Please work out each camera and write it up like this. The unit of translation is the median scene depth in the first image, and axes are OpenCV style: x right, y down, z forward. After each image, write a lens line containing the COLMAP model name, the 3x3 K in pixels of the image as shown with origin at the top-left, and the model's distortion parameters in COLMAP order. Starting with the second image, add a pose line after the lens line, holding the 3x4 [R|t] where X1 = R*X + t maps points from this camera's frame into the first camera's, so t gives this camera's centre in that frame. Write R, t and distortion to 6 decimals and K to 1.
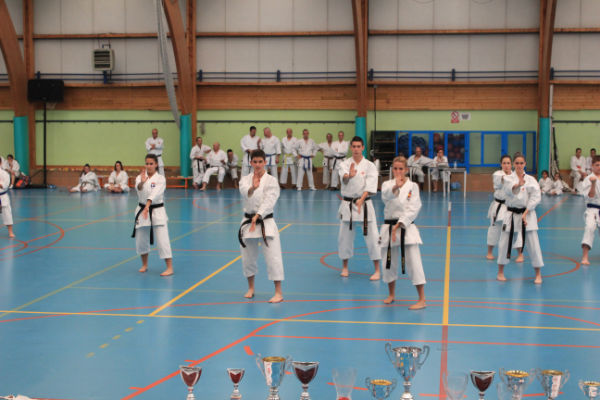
lens RADIAL K [[994.0, 0, 301.7], [0, 994.0, 188.6], [0, 0, 1]] dist [0.007723, 0.000000]
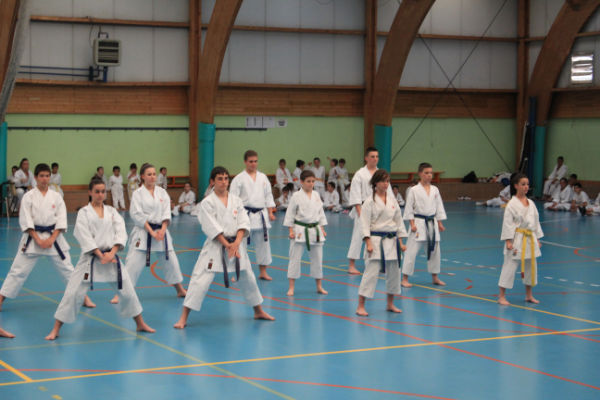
lens RADIAL K [[1252.9, 0, 300.1], [0, 1252.9, 183.9], [0, 0, 1]] dist [0.066450, 0.000000]
pose [[0.796071, -0.028028, 0.604554, -0.612596], [0.041488, 0.999104, -0.008312, -0.007957], [-0.603779, 0.031699, 0.796521, 0.097053]]
